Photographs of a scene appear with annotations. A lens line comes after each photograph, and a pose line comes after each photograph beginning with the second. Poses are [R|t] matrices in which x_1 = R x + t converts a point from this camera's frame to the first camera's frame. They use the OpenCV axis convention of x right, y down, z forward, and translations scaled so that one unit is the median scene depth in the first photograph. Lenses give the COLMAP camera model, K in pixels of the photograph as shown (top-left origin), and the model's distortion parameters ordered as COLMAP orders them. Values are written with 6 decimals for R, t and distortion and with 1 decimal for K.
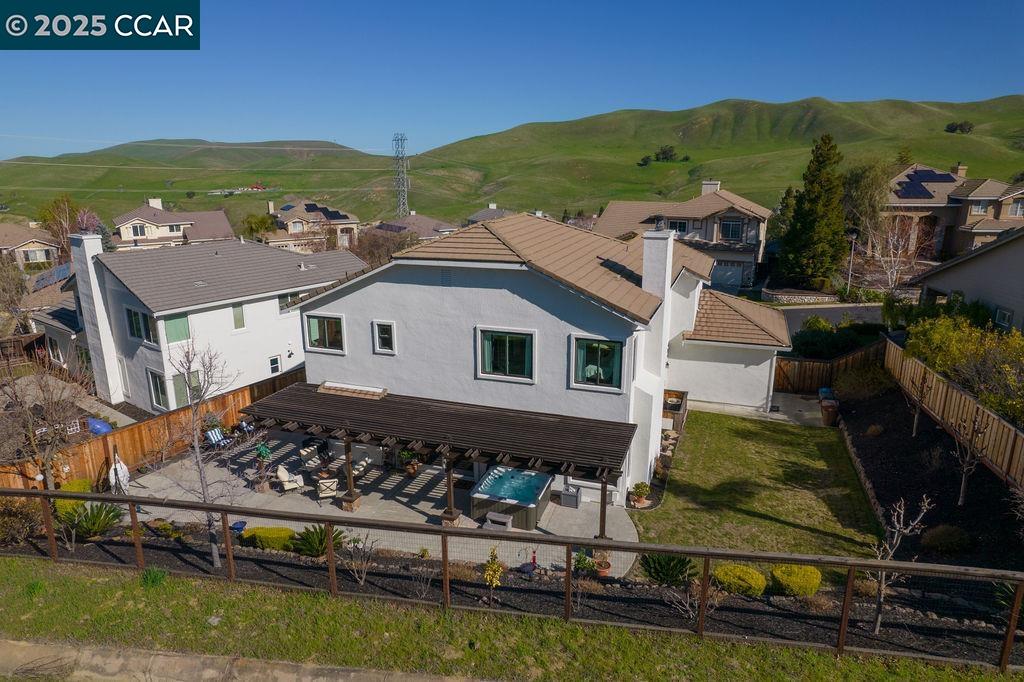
lens RADIAL K [[665.7, 0, 514.4], [0, 665.7, 343.4], [0, 0, 1]] dist [-0.081821, 0.081193]
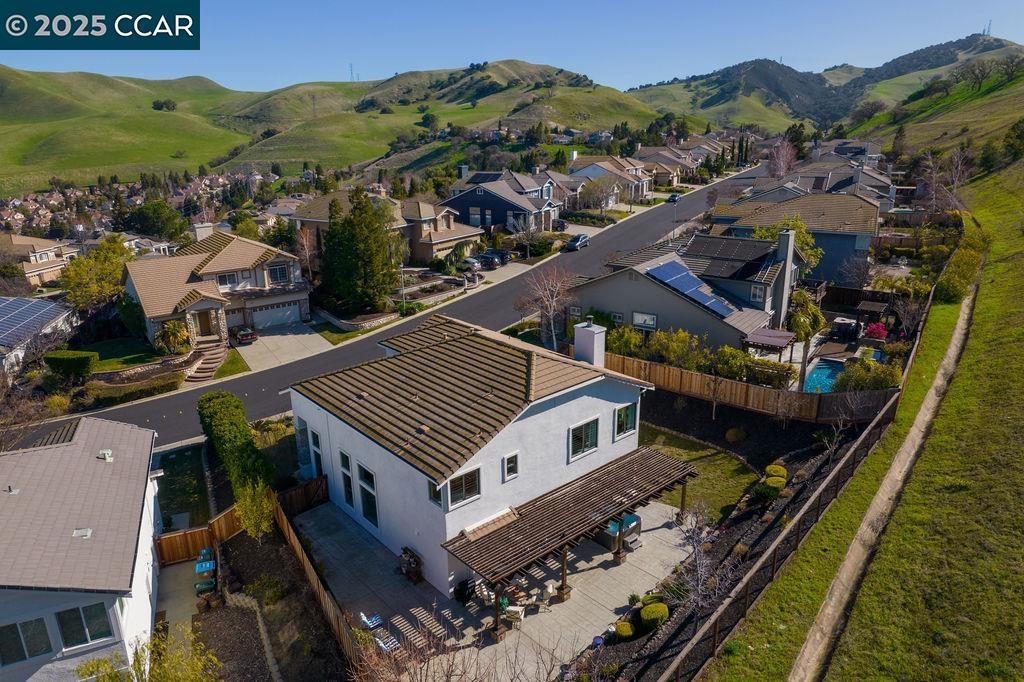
lens RADIAL K [[669.7, 0, 518.3], [0, 669.7, 342.7], [0, 0, 1]] dist [-0.070533, 0.065255]
pose [[0.486220, -0.269942, 0.831096, -0.736380], [0.240196, 0.955740, 0.169903, -0.276581], [-0.840176, 0.117016, 0.529539, 0.202657]]
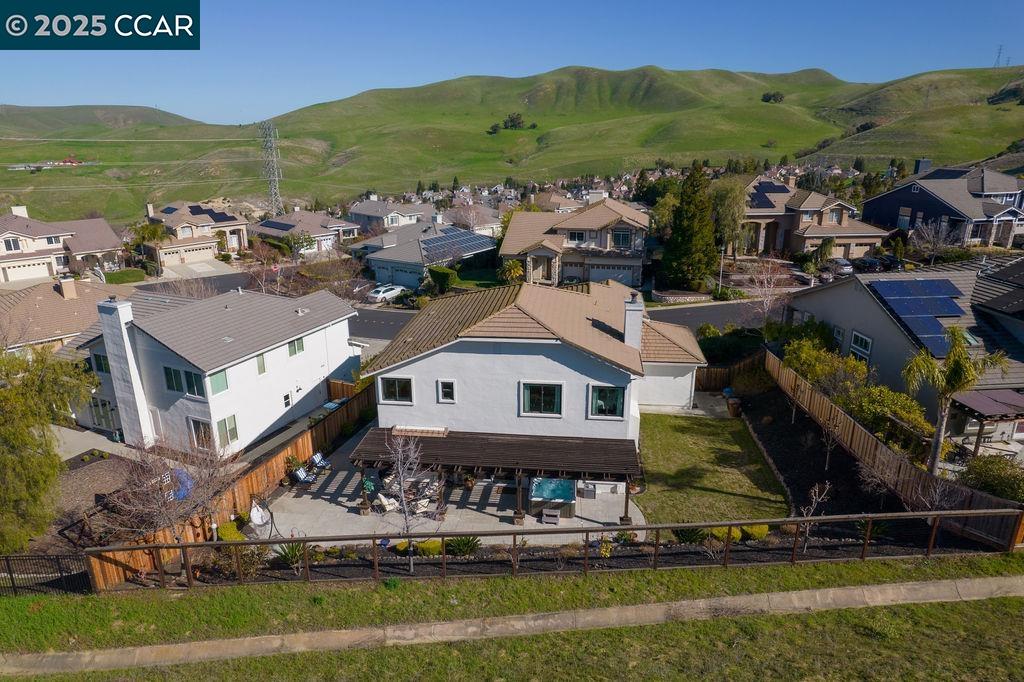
lens RADIAL K [[669.7, 0, 518.3], [0, 669.7, 342.7], [0, 0, 1]] dist [-0.070533, 0.065255]
pose [[0.973648, -0.068523, 0.217517, -0.221525], [0.057967, 0.996827, 0.054552, -0.111974], [-0.220565, -0.040506, 0.974531, -0.233415]]
